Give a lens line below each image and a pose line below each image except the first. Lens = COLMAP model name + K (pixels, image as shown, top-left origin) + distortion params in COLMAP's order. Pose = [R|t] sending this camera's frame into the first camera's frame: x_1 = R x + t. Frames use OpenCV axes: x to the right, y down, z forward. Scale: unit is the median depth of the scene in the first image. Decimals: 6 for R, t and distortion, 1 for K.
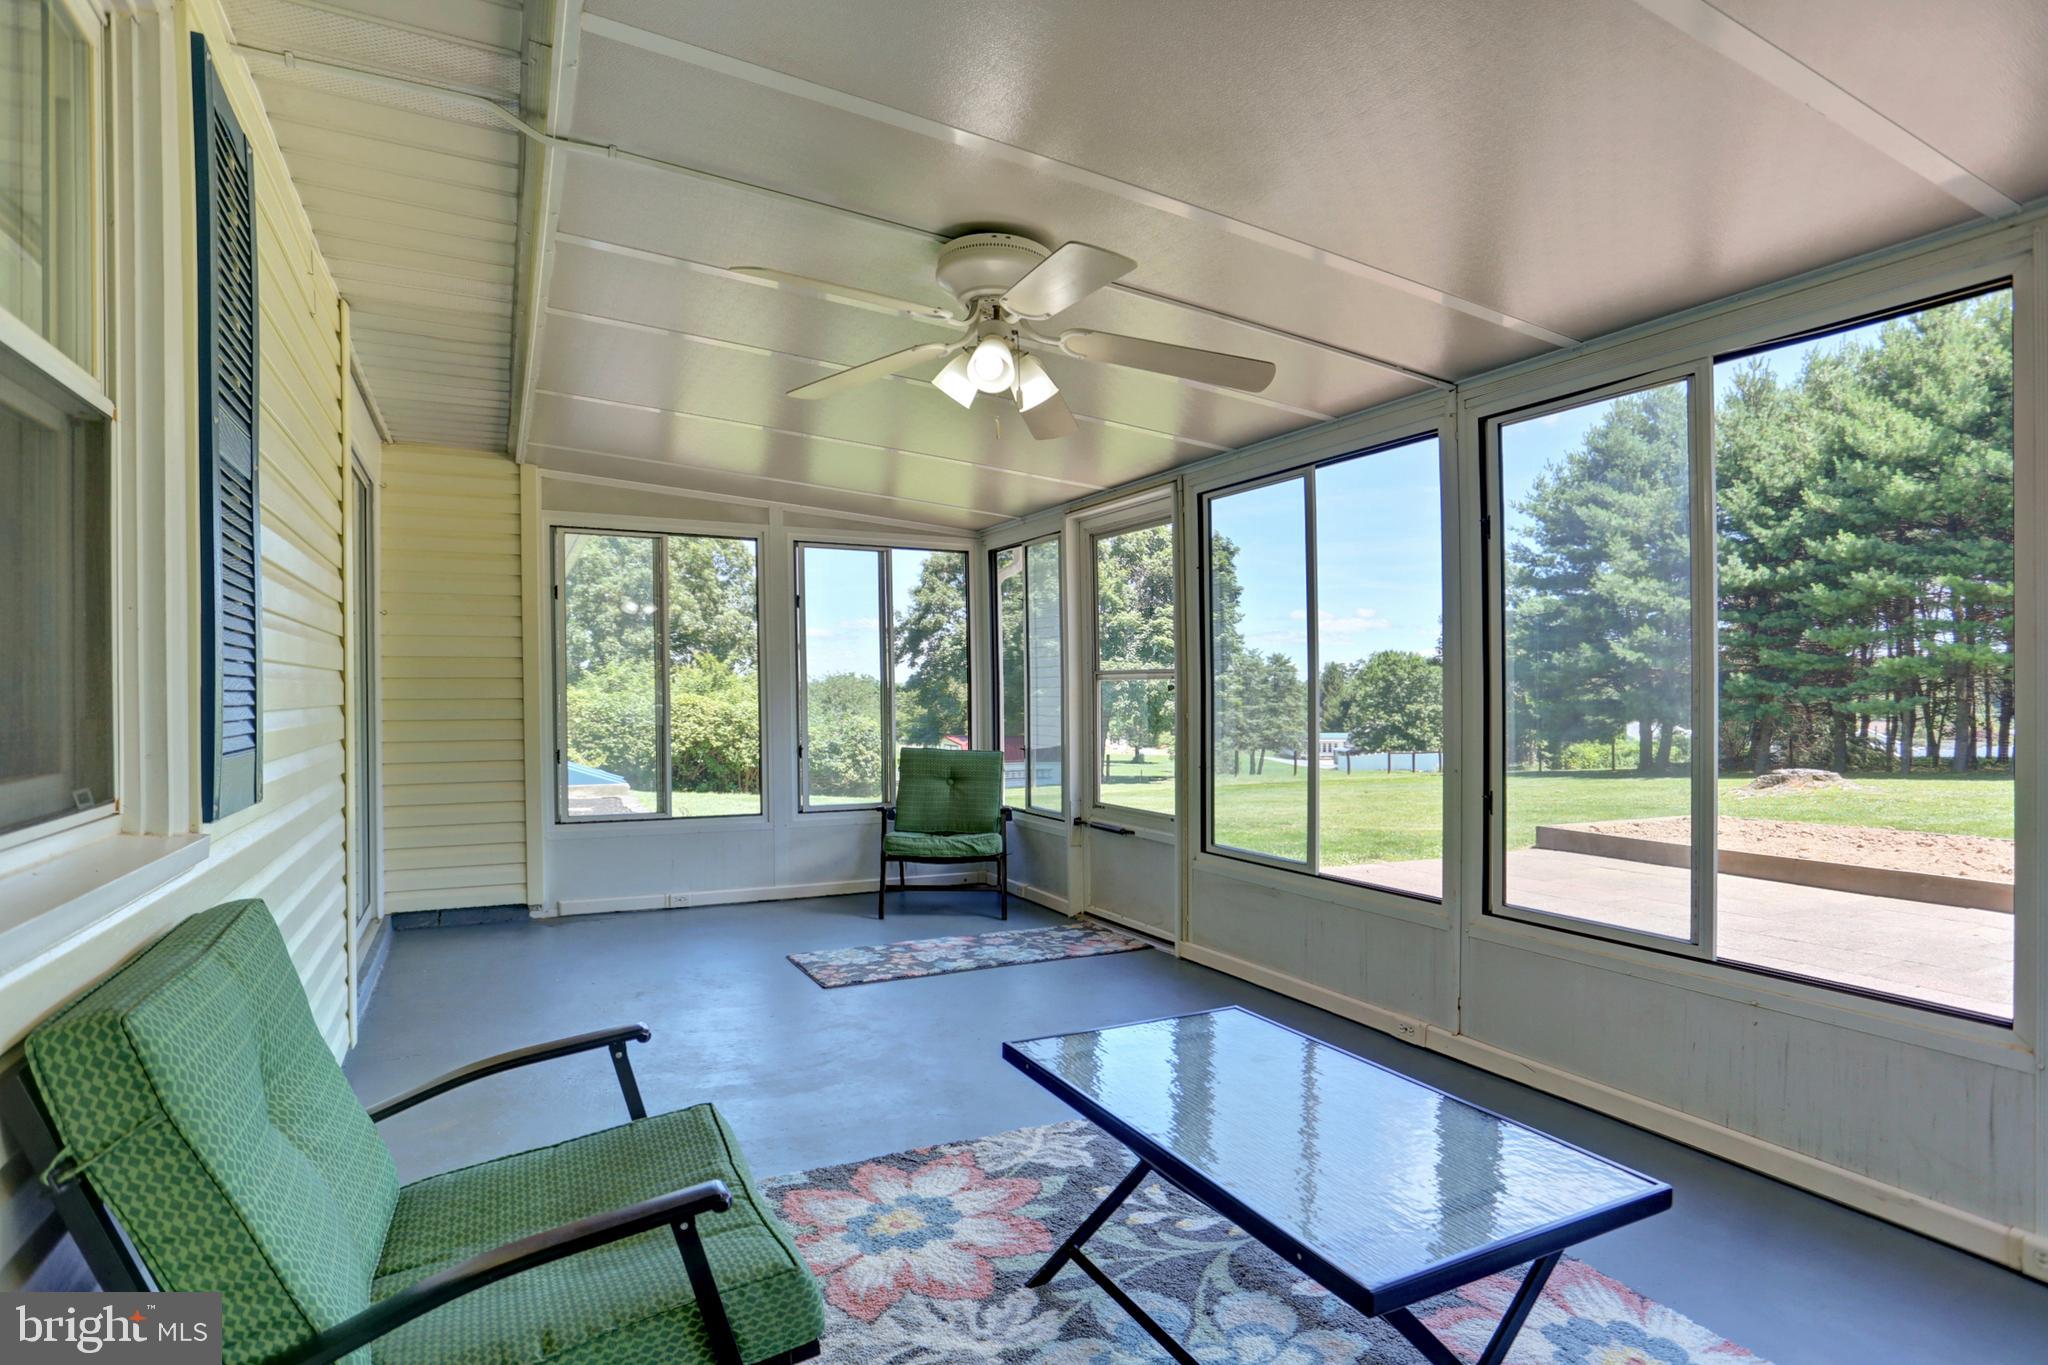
lens RADIAL K [[998.3, 0, 1027.4], [0, 998.3, 698.7], [0, 0, 1]] dist [-0.037701, 0.008019]
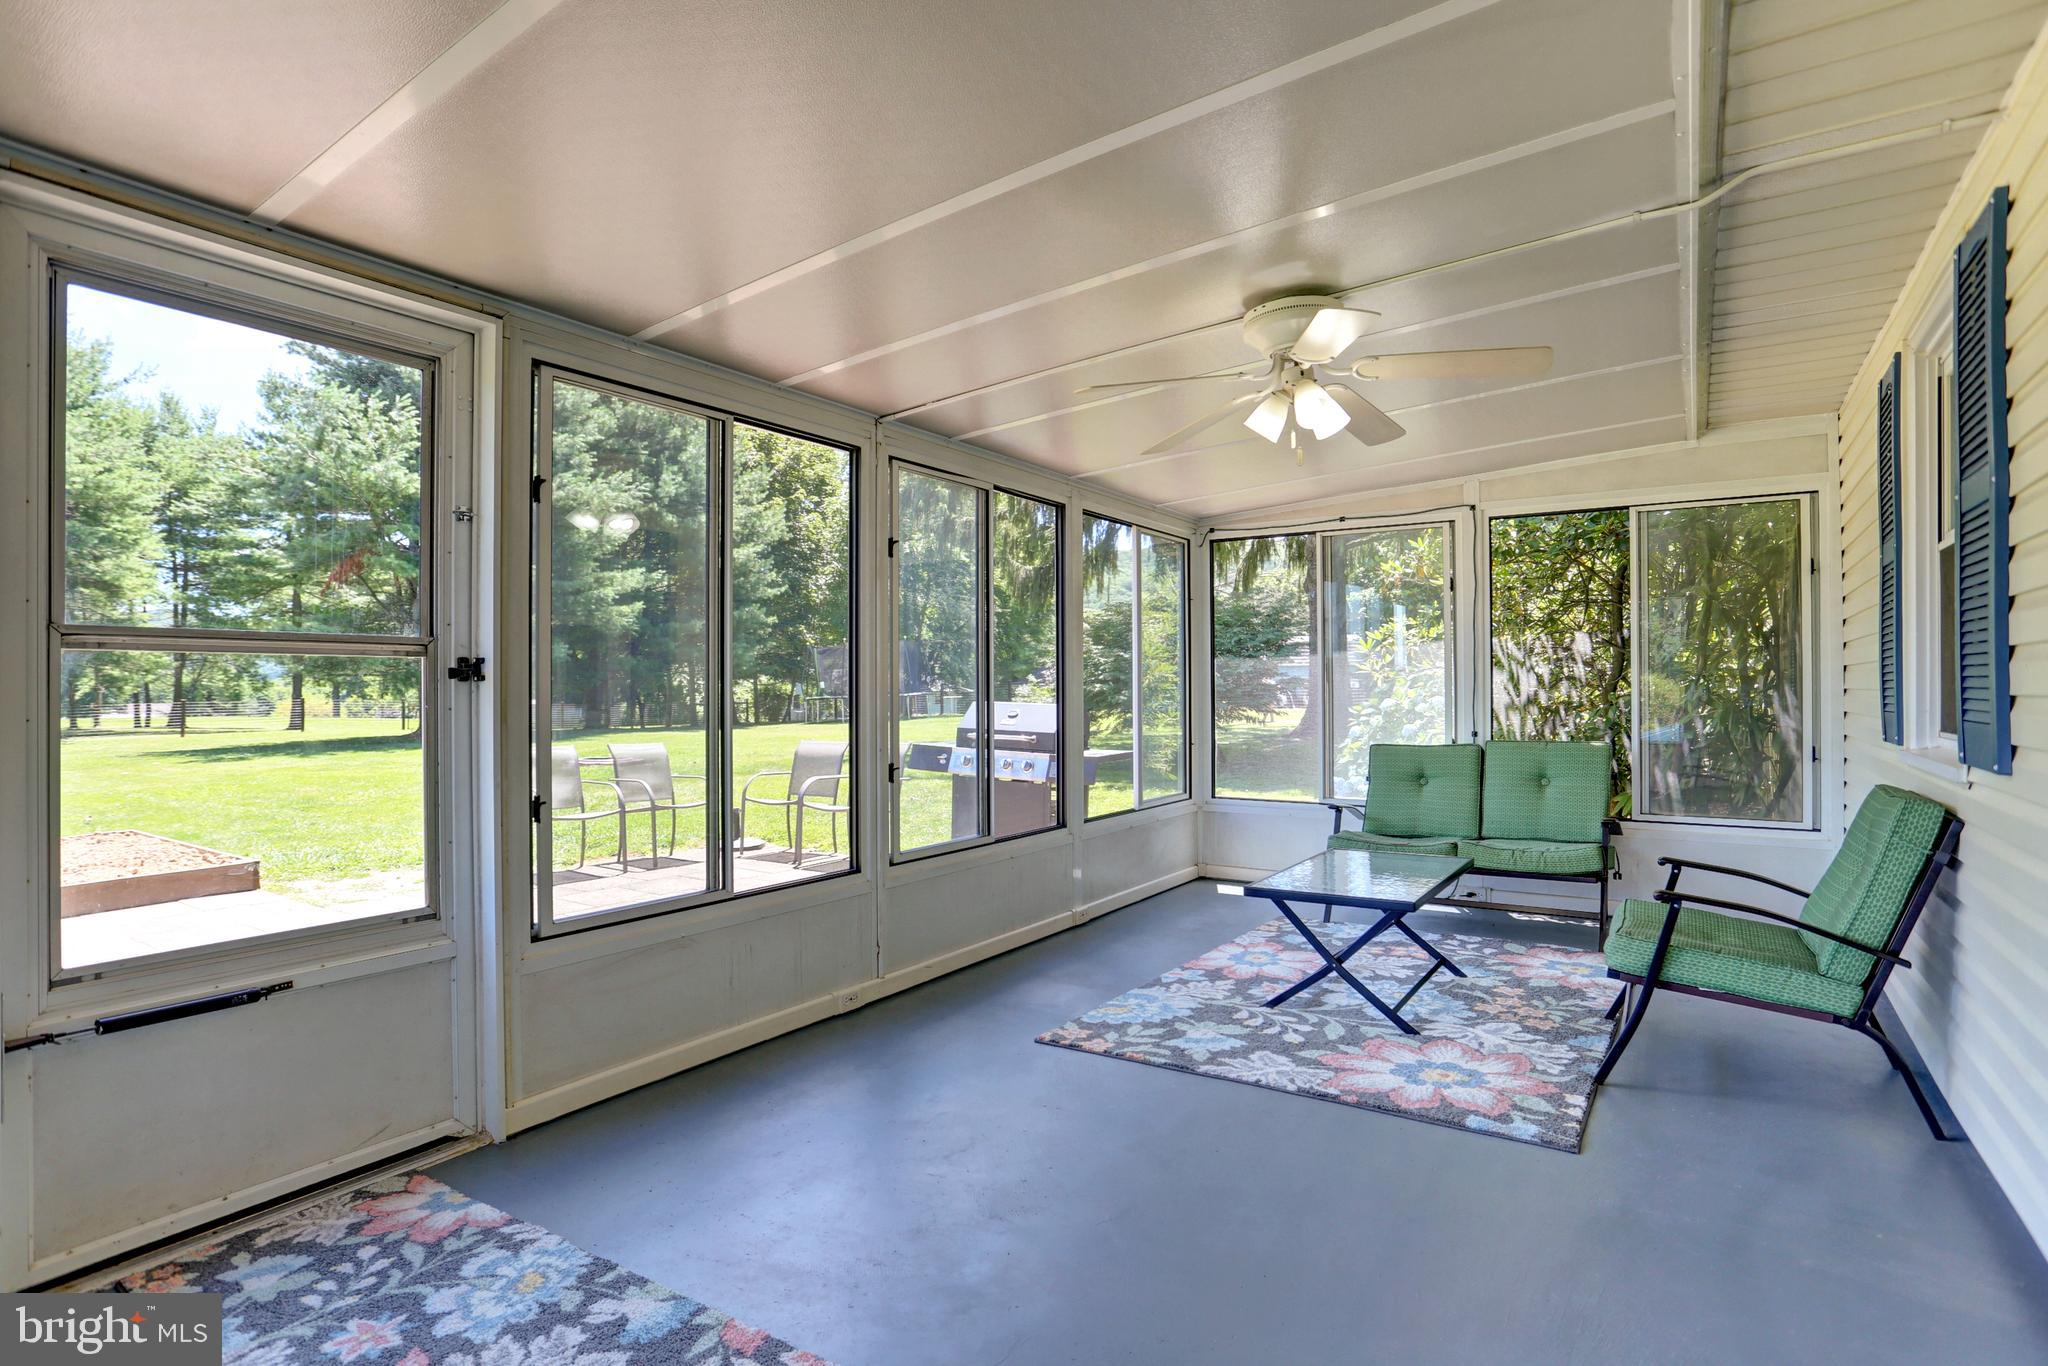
lens RADIAL K [[998.3, 0, 1026.9], [0, 998.3, 687.8], [0, 0, 1]] dist [-0.037701, 0.008019]
pose [[-0.469022, 0.005729, 0.883168, -0.727410], [0.003439, 0.999983, -0.004660, 0.000826], [-0.883180, 0.000851, -0.469034, 1.462889]]
